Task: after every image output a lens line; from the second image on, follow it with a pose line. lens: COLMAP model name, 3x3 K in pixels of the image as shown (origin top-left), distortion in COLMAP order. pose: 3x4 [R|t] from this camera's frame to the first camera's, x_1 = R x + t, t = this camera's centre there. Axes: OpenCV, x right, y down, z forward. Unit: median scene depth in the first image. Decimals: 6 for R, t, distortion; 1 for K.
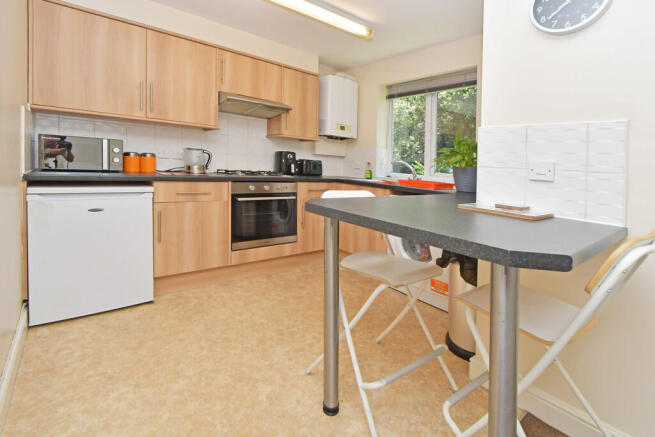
lens RADIAL K [[342.8, 0, 326.9], [0, 342.8, 166.3], [0, 0, 1]] dist [-0.002002, -0.000379]
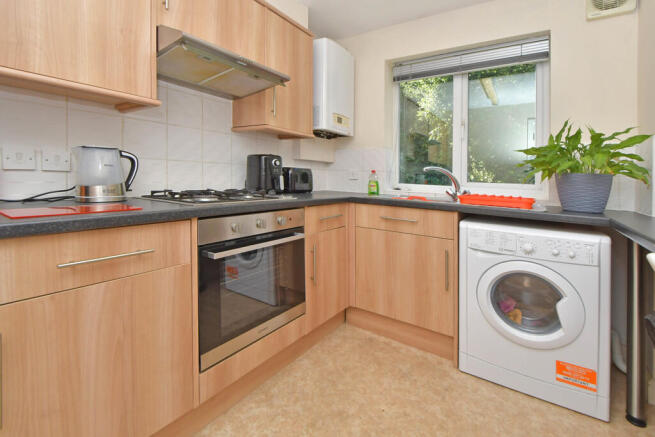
lens RADIAL K [[342.8, 0, 326.9], [0, 342.8, 166.3], [0, 0, 1]] dist [-0.002002, -0.000379]
pose [[0.960056, -0.017956, 0.279232, -0.198889], [0.024251, 0.999523, -0.019104, -0.009753], [-0.278756, 0.025112, 0.960034, 0.429195]]
